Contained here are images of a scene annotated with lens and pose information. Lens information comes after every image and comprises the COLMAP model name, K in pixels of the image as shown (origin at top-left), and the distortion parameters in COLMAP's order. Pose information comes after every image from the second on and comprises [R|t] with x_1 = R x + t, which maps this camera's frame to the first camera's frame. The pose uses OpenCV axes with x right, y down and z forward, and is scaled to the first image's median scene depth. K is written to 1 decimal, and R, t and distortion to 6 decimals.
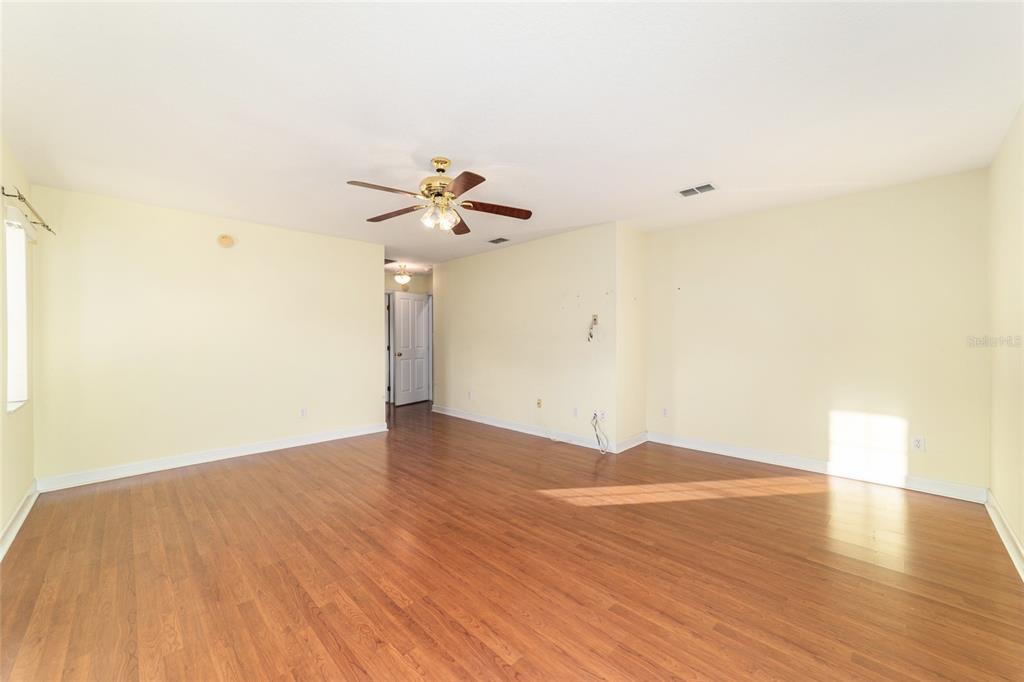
lens RADIAL K [[392.9, 0, 513.6], [0, 392.9, 338.8], [0, 0, 1]] dist [-0.023445, 0.009291]
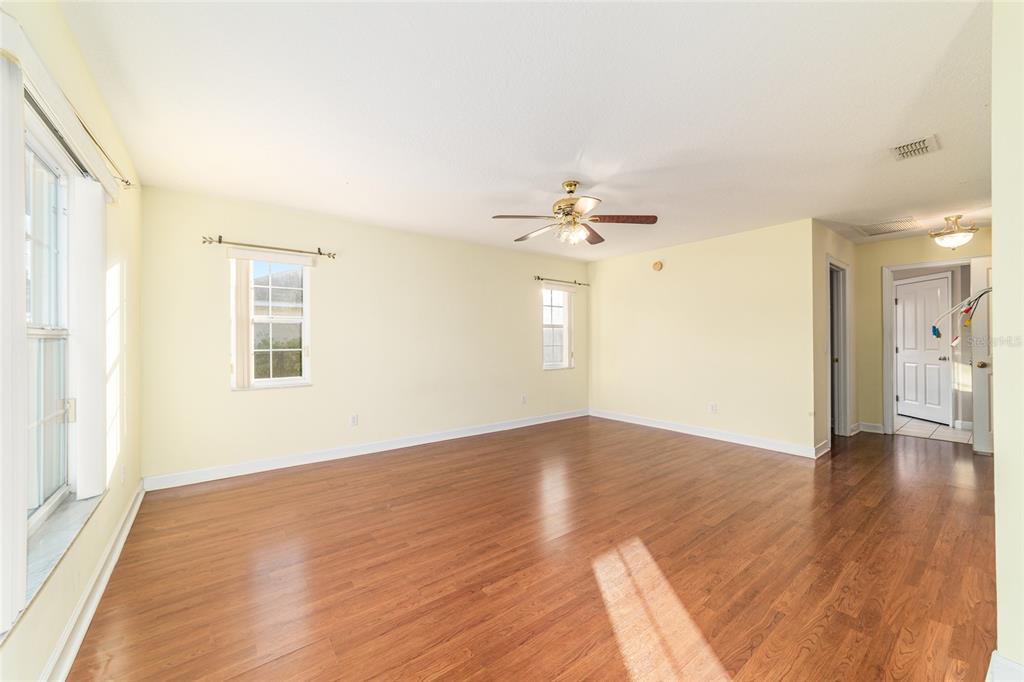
lens RADIAL K [[392.9, 0, 513.6], [0, 392.9, 338.8], [0, 0, 1]] dist [-0.023445, 0.009291]
pose [[-0.124828, 0.001102, -0.992178, 1.206593], [0.005302, 0.999986, 0.000443, -0.006980], [0.992164, -0.005205, -0.124832, 1.207945]]
